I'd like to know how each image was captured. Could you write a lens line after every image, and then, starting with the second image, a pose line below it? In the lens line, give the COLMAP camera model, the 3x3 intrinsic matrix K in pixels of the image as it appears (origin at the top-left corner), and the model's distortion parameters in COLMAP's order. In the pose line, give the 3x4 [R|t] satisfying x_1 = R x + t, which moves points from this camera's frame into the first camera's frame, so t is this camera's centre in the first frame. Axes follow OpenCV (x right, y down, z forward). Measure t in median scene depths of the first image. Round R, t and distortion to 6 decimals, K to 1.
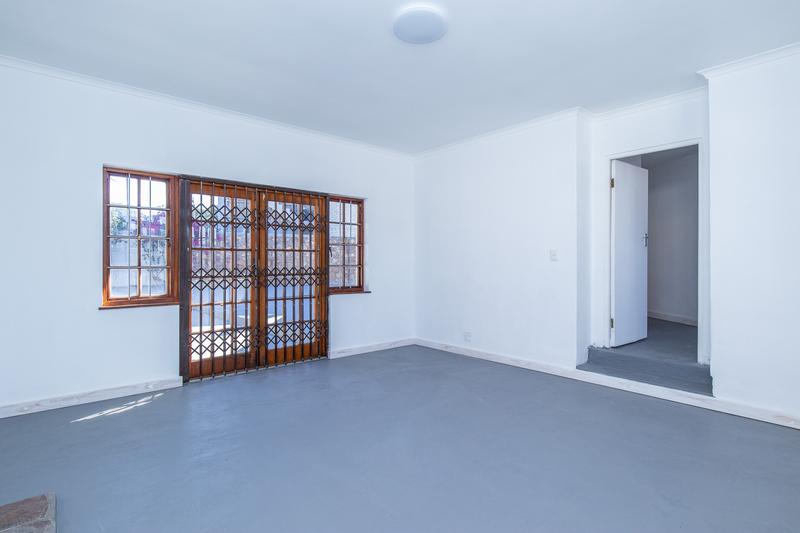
lens RADIAL K [[414.7, 0, 404.6], [0, 414.7, 263.5], [0, 0, 1]] dist [0.000197, -0.000445]
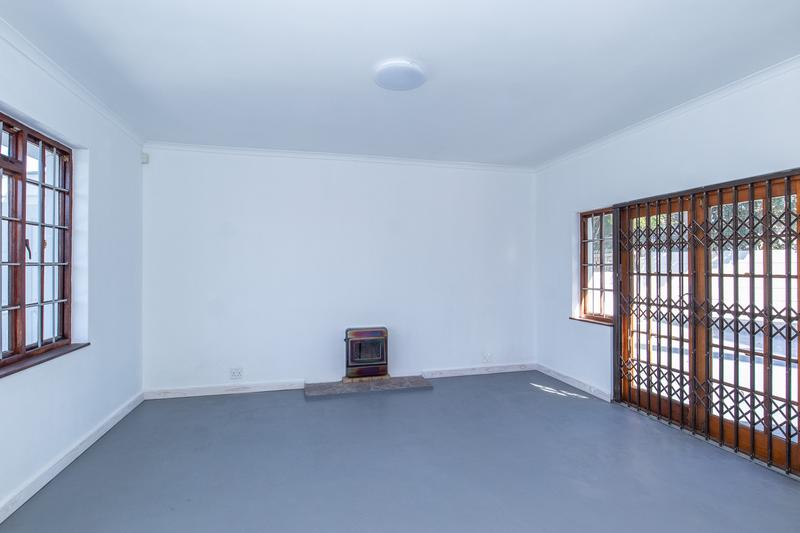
lens RADIAL K [[414.7, 0, 404.6], [0, 414.7, 263.5], [0, 0, 1]] dist [0.000197, -0.000445]
pose [[-0.462611, -0.004400, -0.886551, 0.632145], [-0.008410, 0.999964, -0.000575, -0.056123], [0.886522, 0.007190, -0.462631, 0.980174]]
